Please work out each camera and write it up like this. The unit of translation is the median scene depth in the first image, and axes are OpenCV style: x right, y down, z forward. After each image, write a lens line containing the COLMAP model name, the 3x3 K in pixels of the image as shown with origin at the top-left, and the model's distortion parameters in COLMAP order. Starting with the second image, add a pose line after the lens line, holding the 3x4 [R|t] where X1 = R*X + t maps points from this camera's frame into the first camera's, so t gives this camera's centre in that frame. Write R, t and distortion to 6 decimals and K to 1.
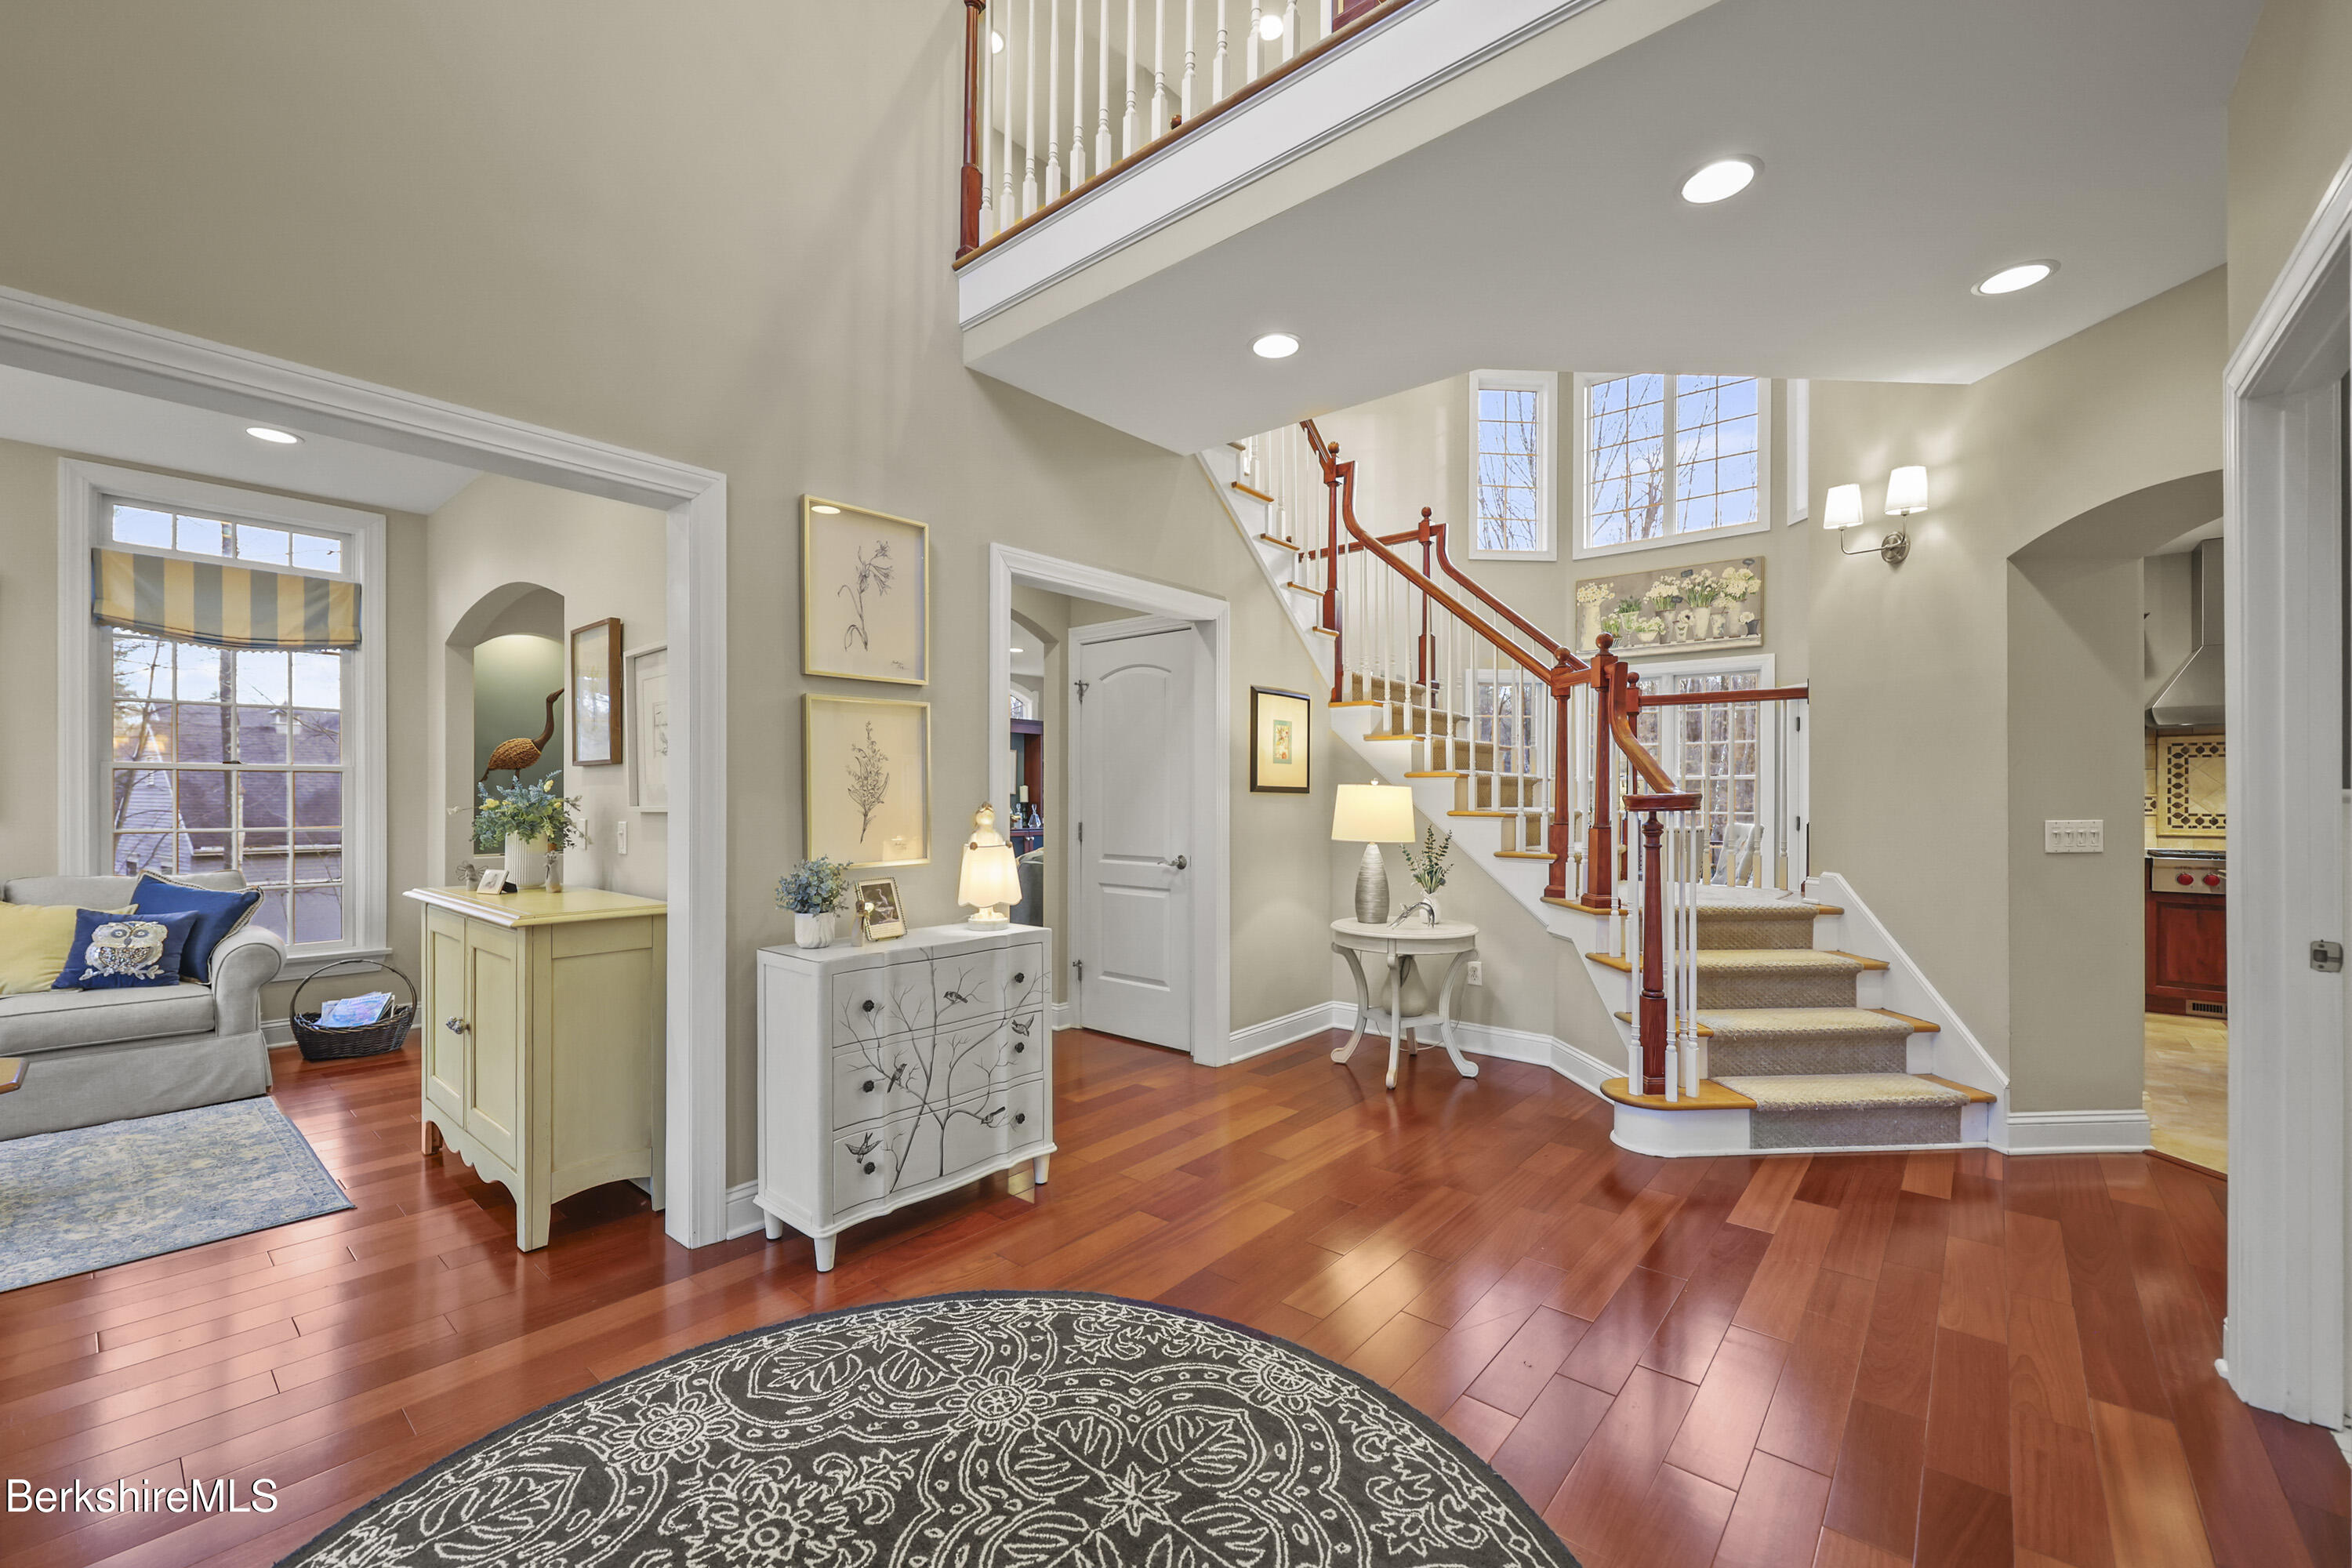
lens RADIAL K [[947.0, 0, 1171.2], [0, 947.0, 797.8], [0, 0, 1]] dist [-0.002034, 0.000346]
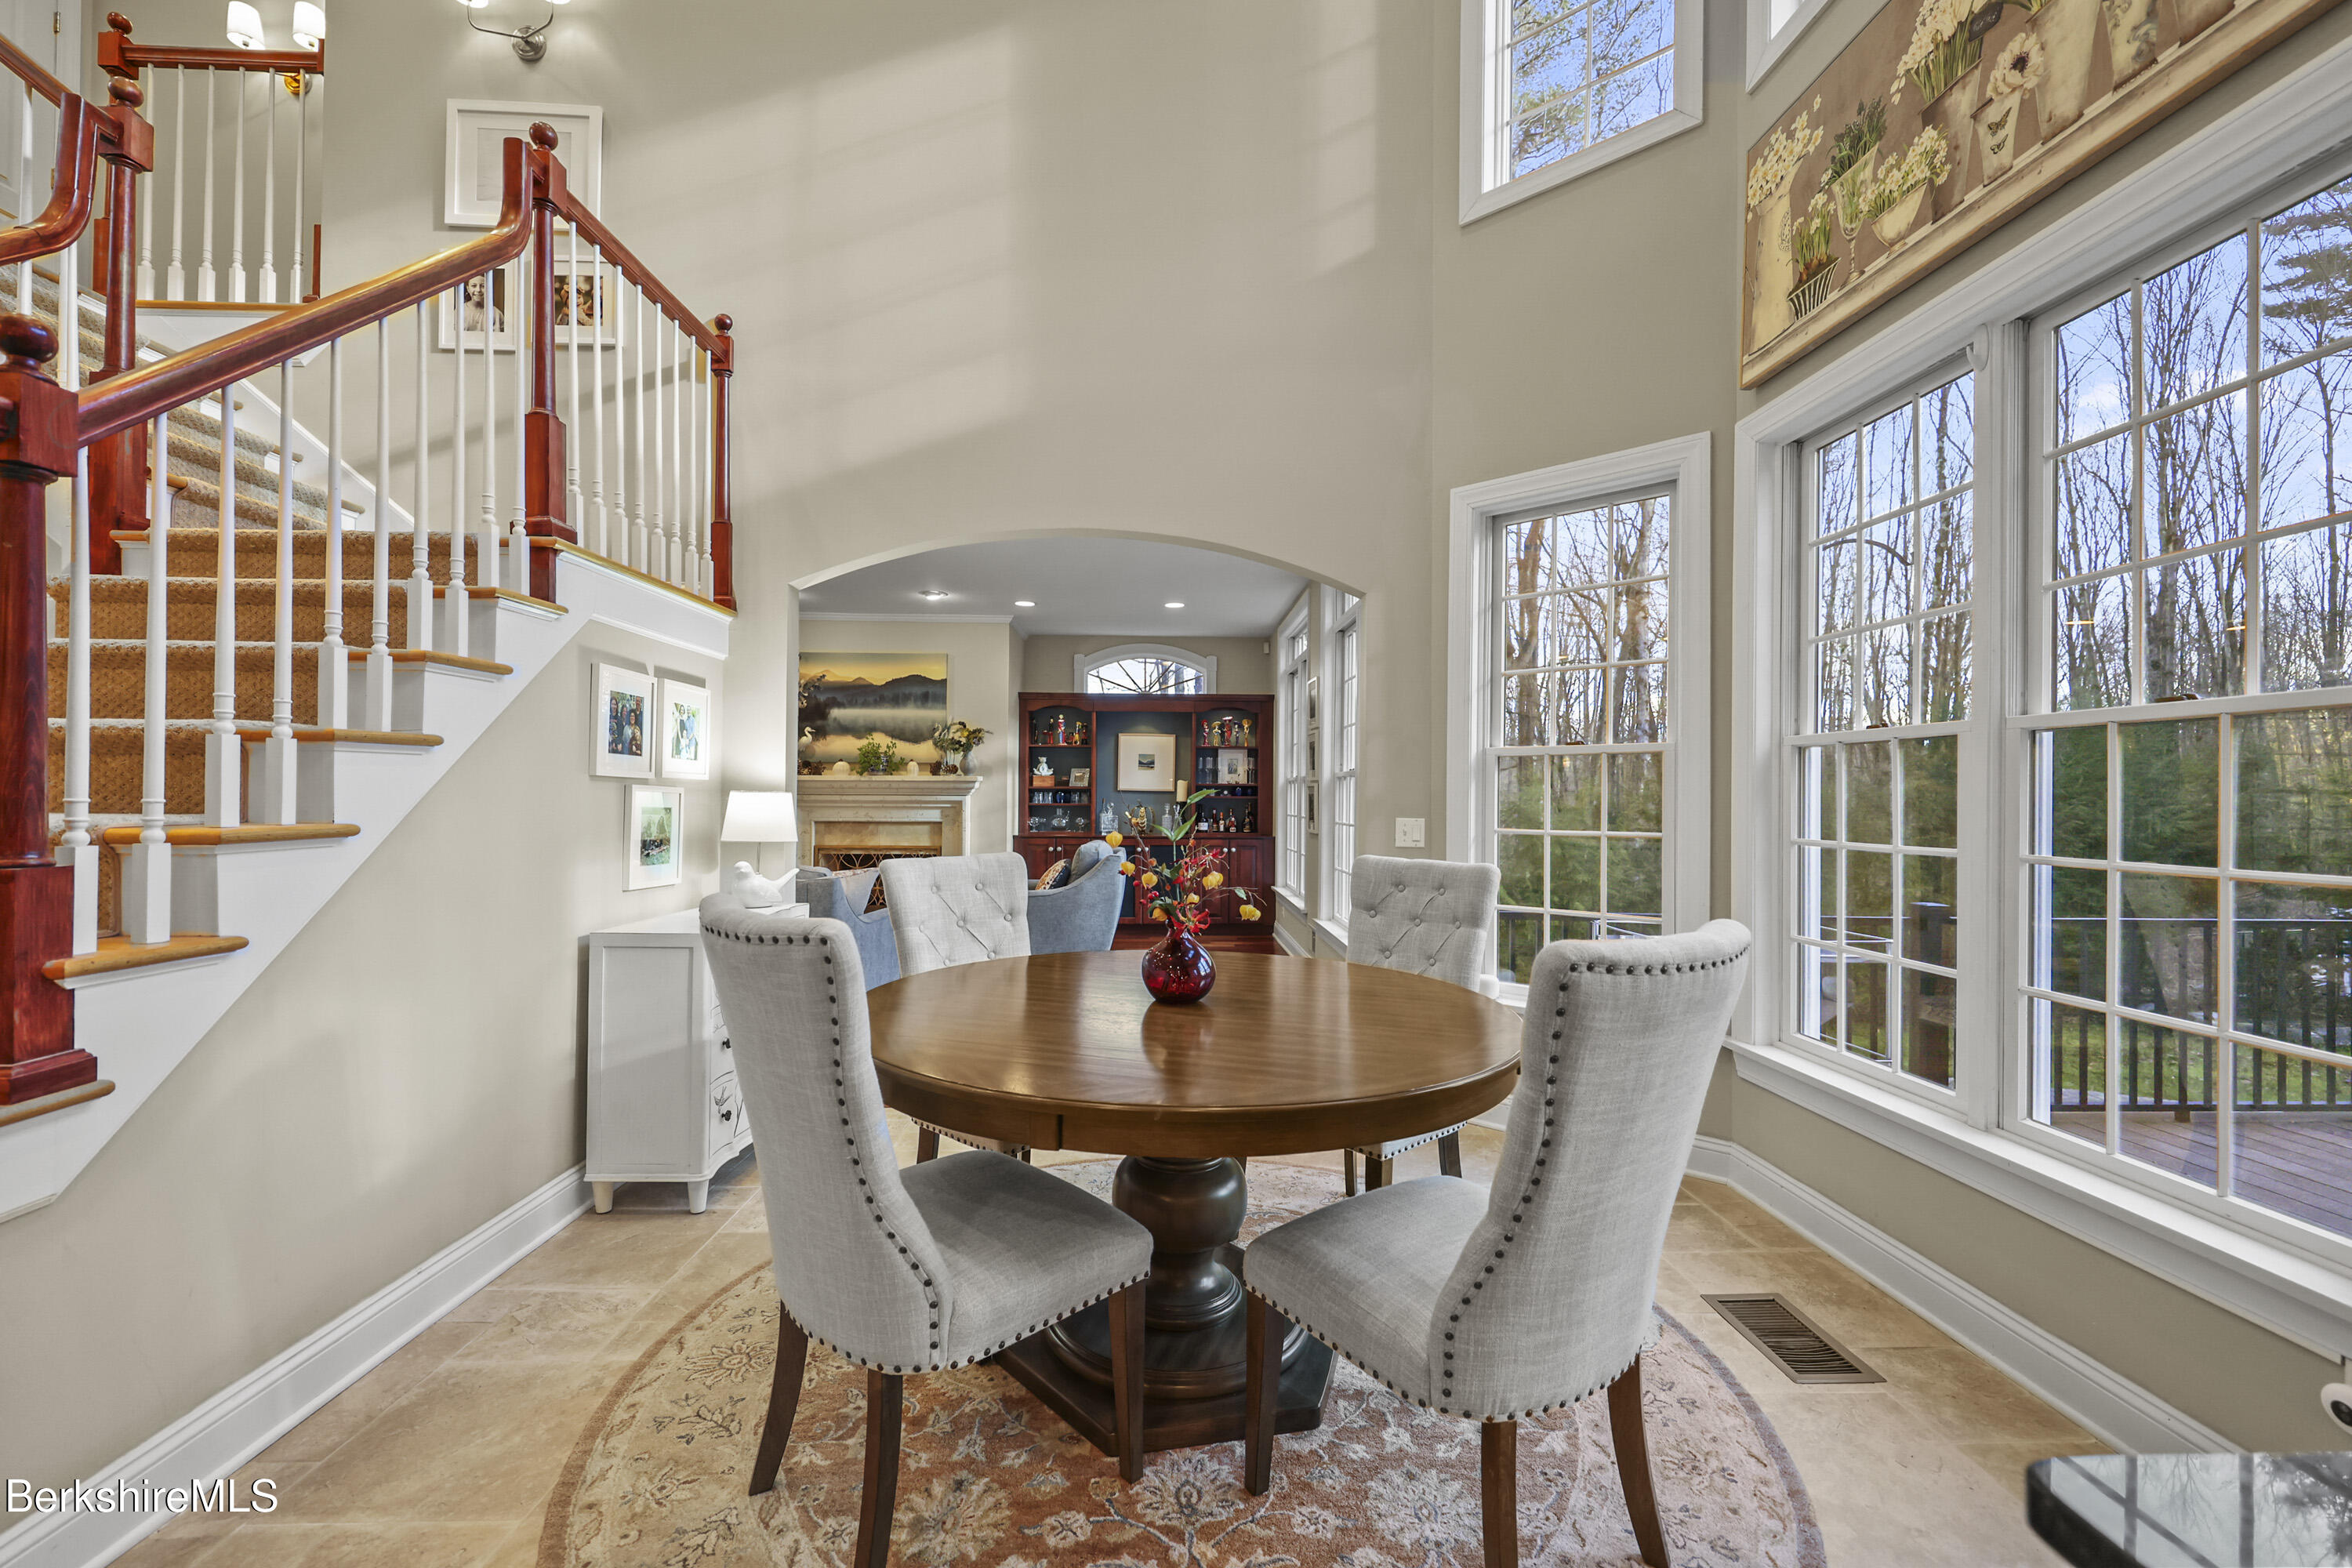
lens RADIAL K [[947.0, 0, 1187.6], [0, 947.0, 787.5], [0, 0, 1]] dist [-0.002034, 0.000346]
pose [[0.680202, -0.001578, -0.733023, 1.063923], [-0.006814, 0.999941, -0.008475, -0.000245], [0.732993, 0.010760, 0.680151, 1.247878]]
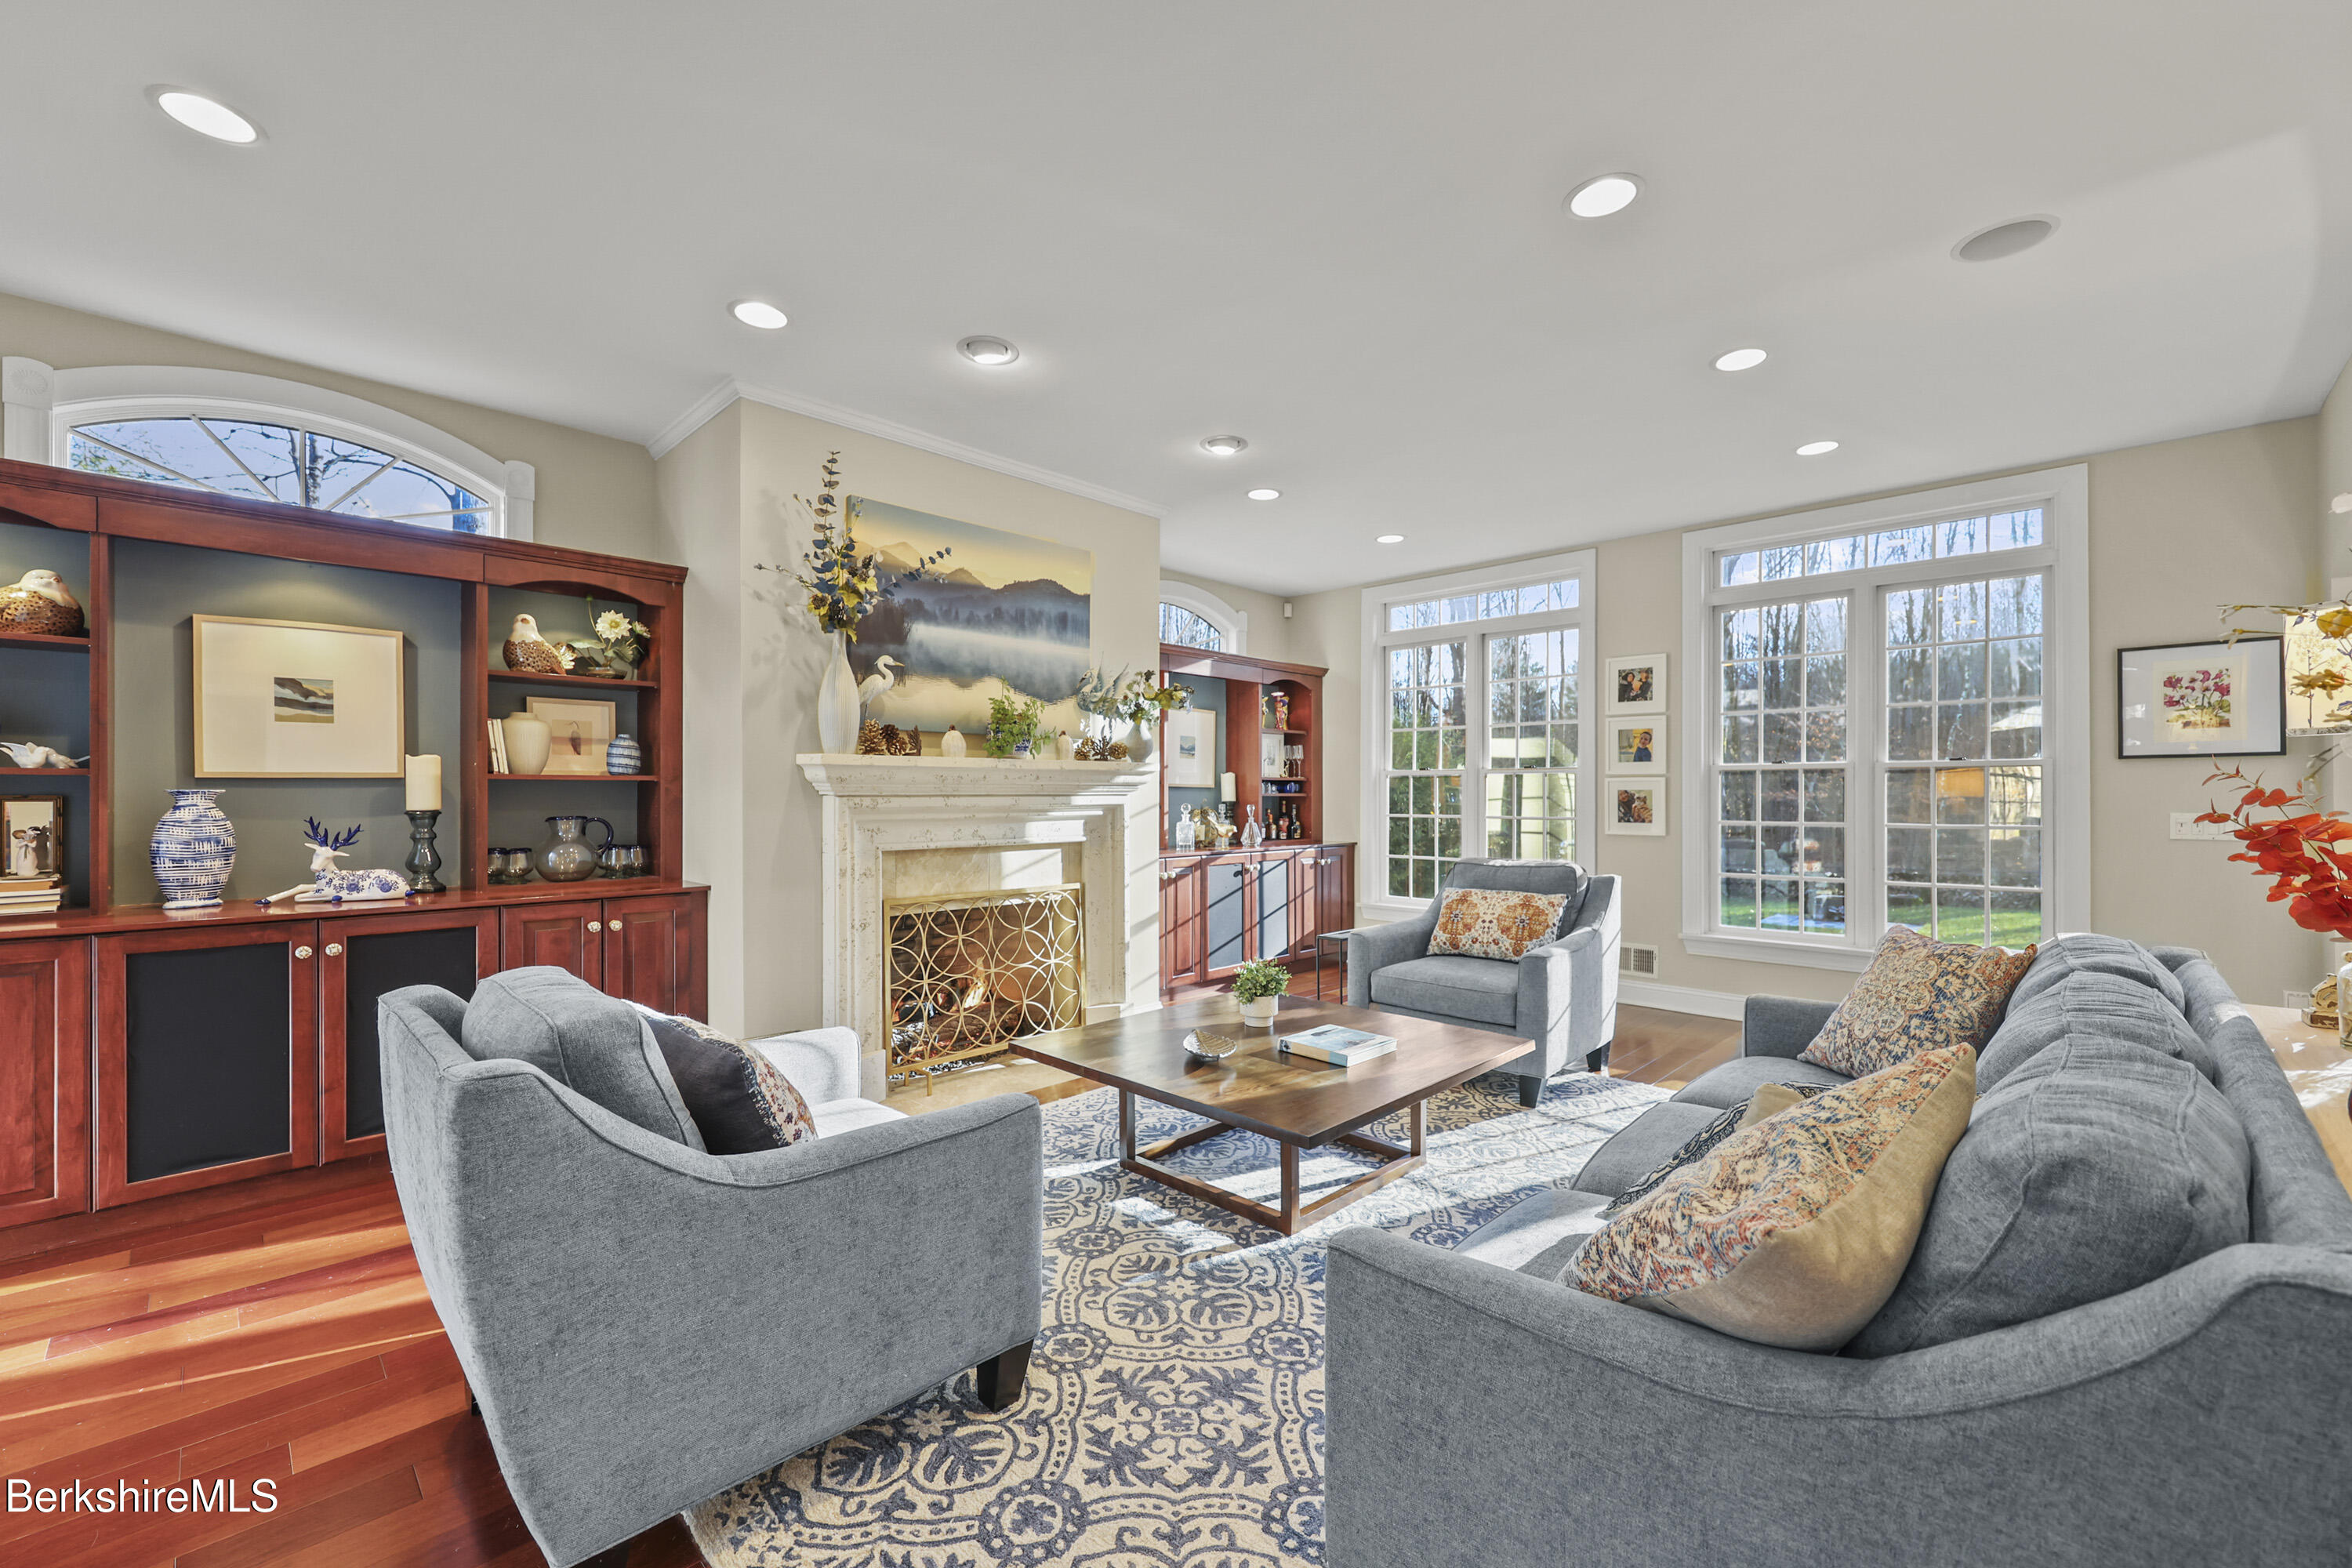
lens RADIAL K [[947.0, 0, 1186.0], [0, 947.0, 795.5], [0, 0, 1]] dist [-0.002034, 0.000346]
pose [[0.998342, 0.000658, -0.057566, -0.383244], [-0.000528, 0.999997, 0.002289, 0.000203], [0.057567, -0.002254, 0.998339, 1.098202]]
